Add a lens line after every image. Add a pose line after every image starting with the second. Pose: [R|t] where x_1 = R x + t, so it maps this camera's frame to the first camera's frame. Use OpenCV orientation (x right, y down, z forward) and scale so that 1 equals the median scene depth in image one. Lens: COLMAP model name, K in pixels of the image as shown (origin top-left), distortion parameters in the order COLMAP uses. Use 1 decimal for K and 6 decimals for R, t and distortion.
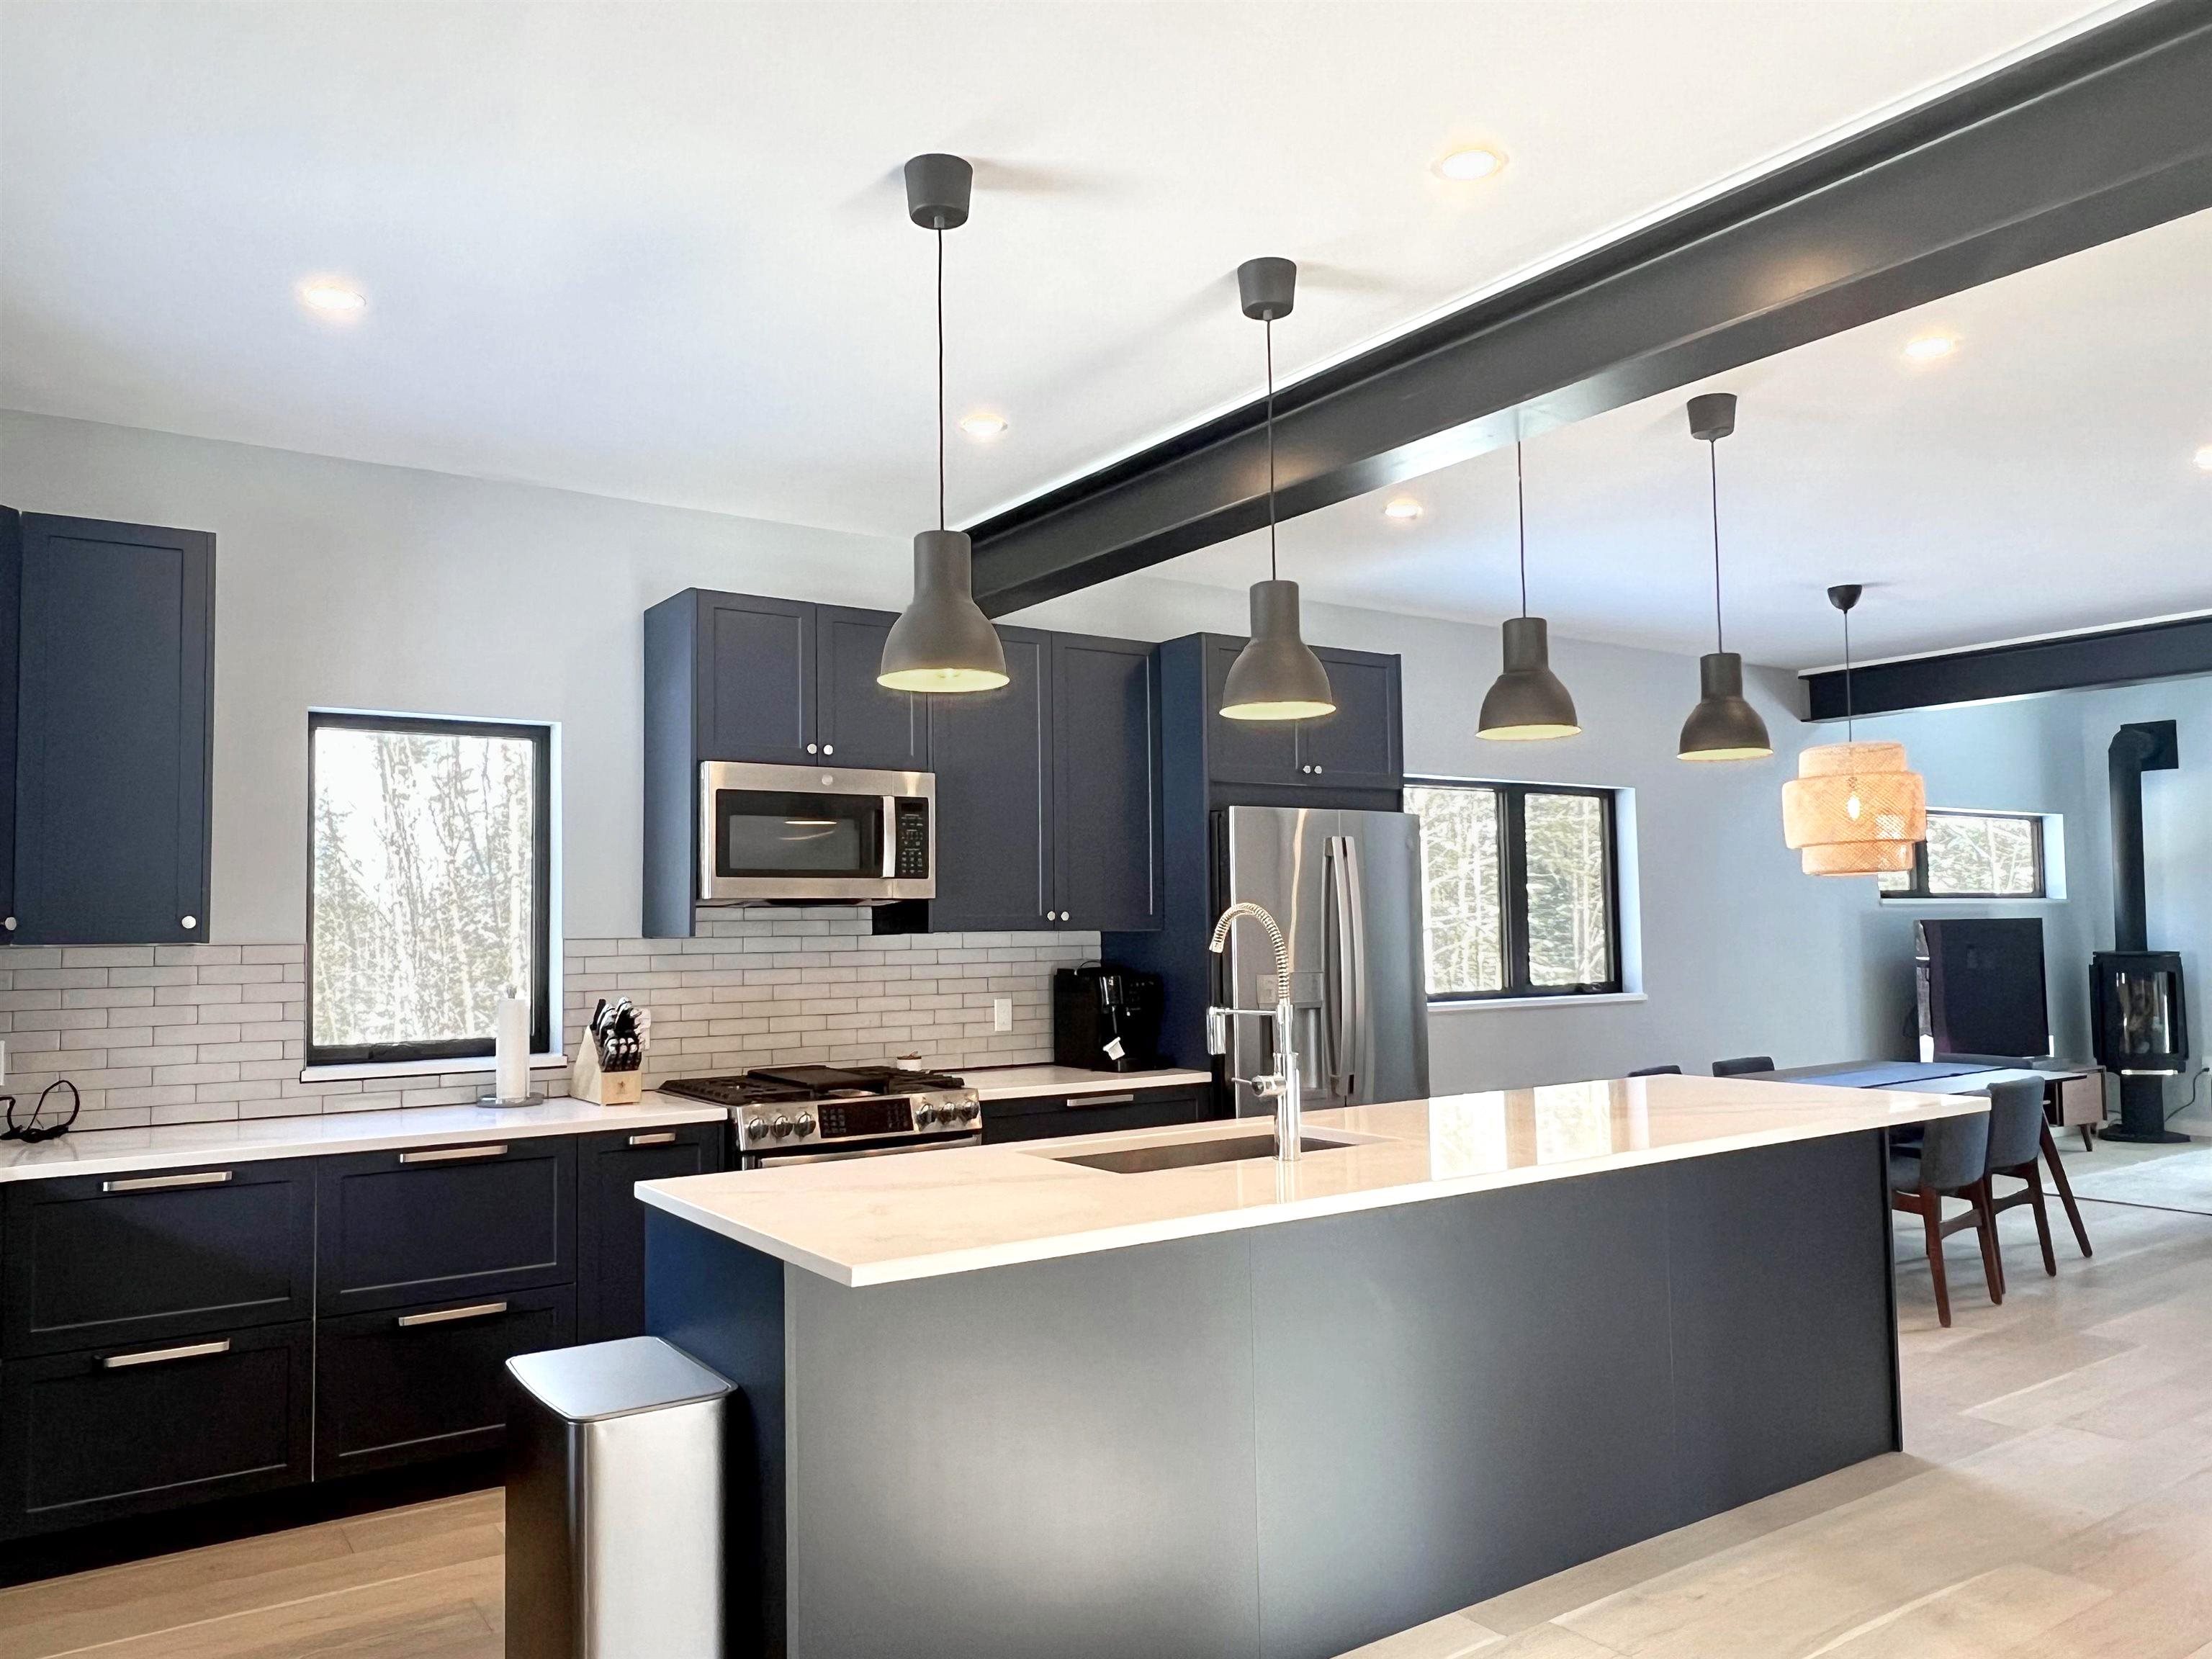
lens RADIAL K [[1582.7, 0, 1106.0], [0, 1582.7, 829.5], [0, 0, 1]] dist [-0.004591, -0.004232]
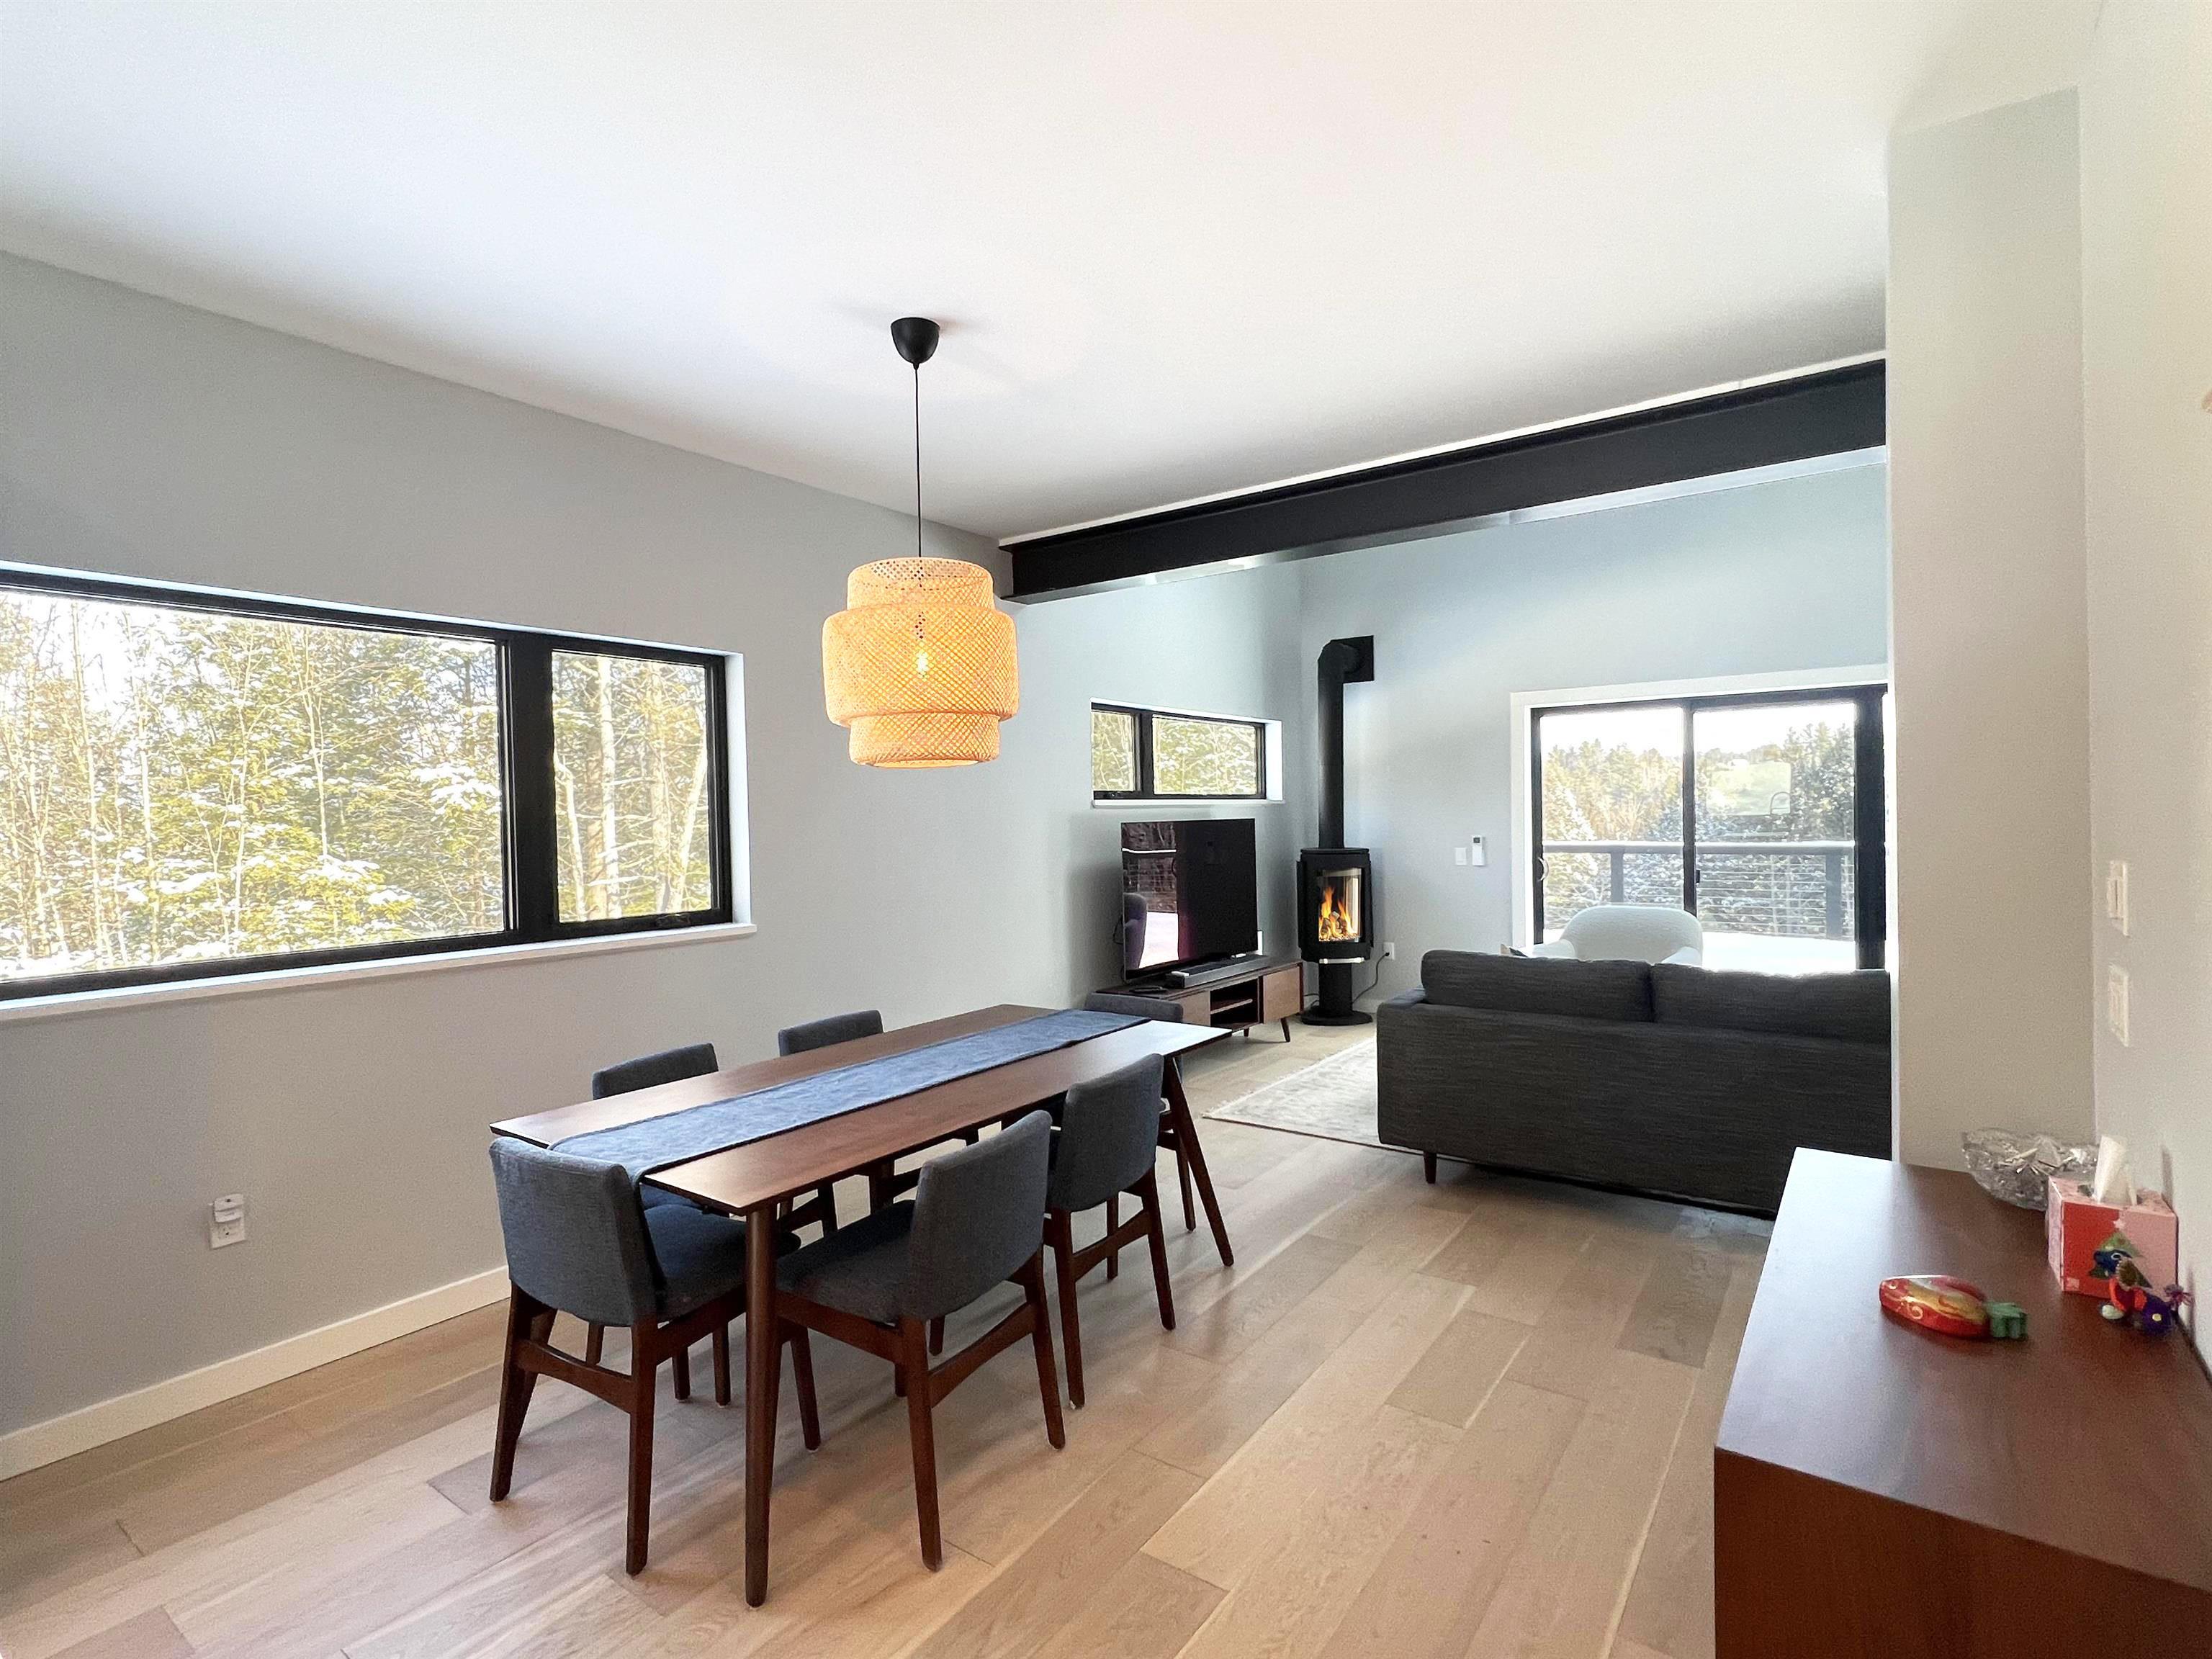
lens RADIAL K [[1071.6, 0, 1106.0], [0, 1071.6, 829.5], [0, 0, 1]] dist [-0.044884, 0.000012]
pose [[0.943620, -0.011006, 0.330848, 0.272722], [-0.012114, 0.997630, 0.067739, 0.017490], [-0.330810, -0.067928, 0.941250, 0.378000]]
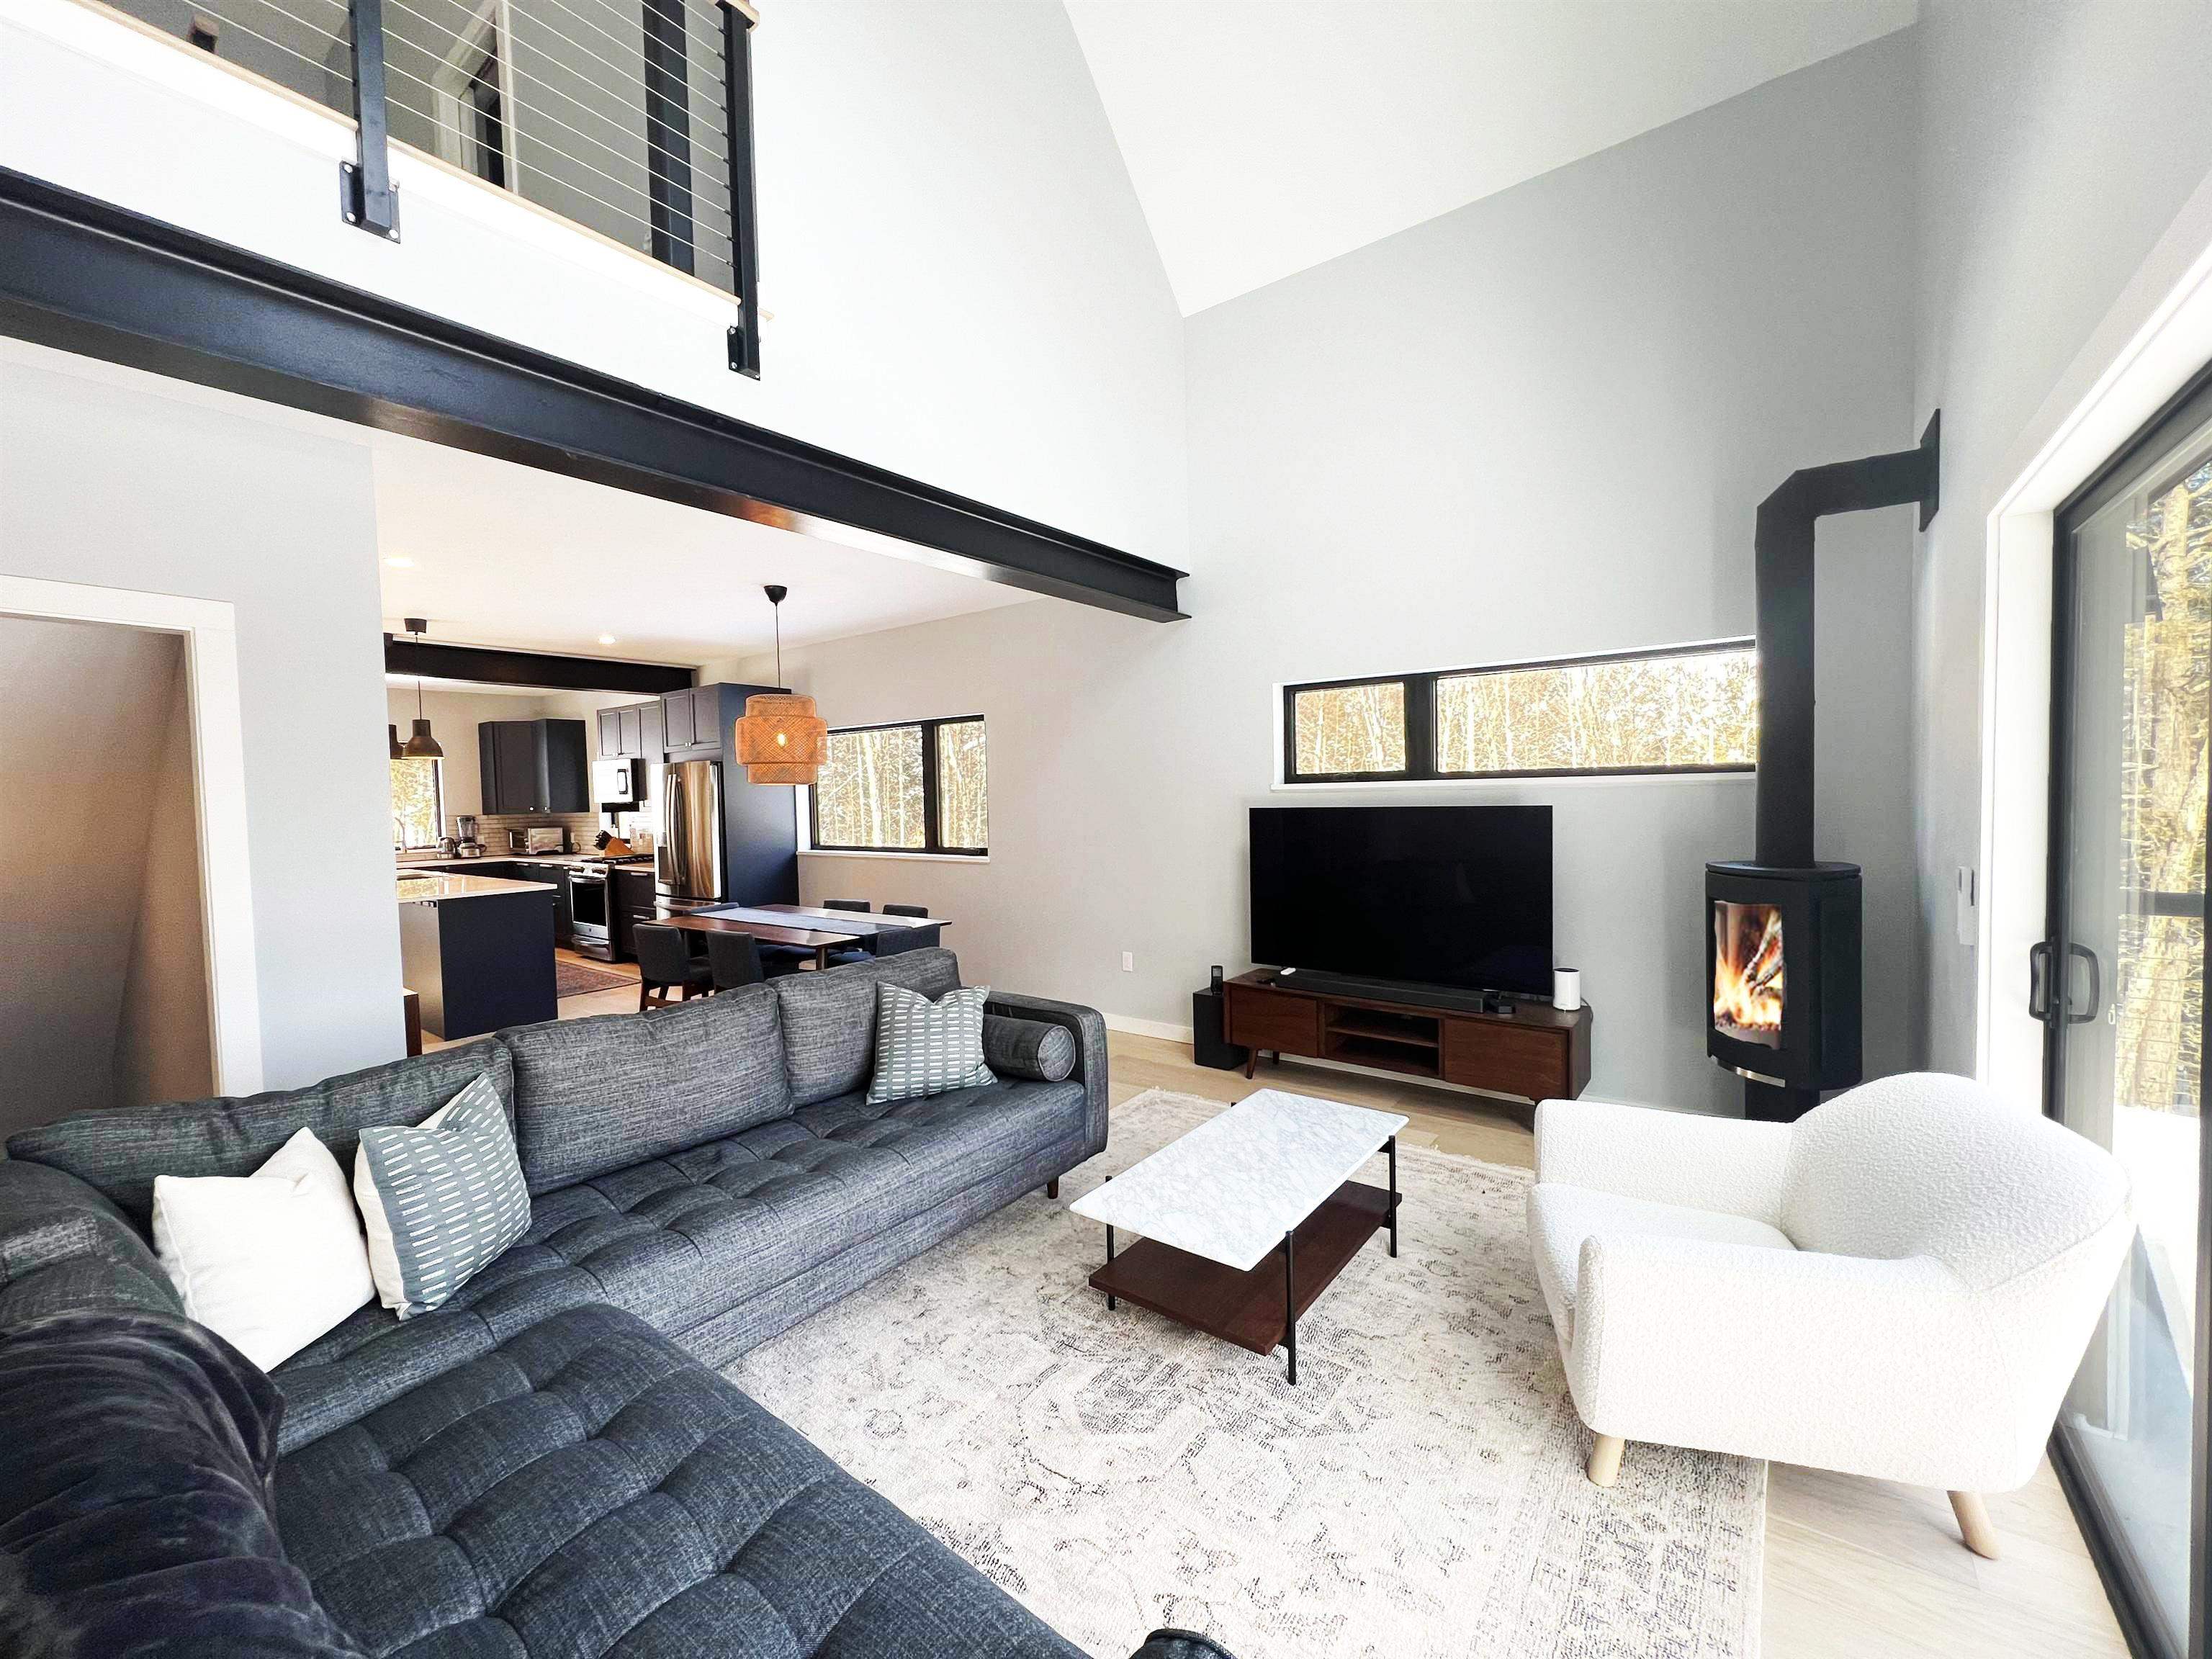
lens RADIAL K [[873.8, 0, 1106.0], [0, 873.8, 829.5], [0, 0, 1]] dist [-0.008270, -0.000252]
pose [[0.313778, 0.044925, -0.948433, 0.919233], [0.074131, 0.994672, 0.071640, 0.023977], [0.946598, -0.092787, 0.308775, 0.703624]]
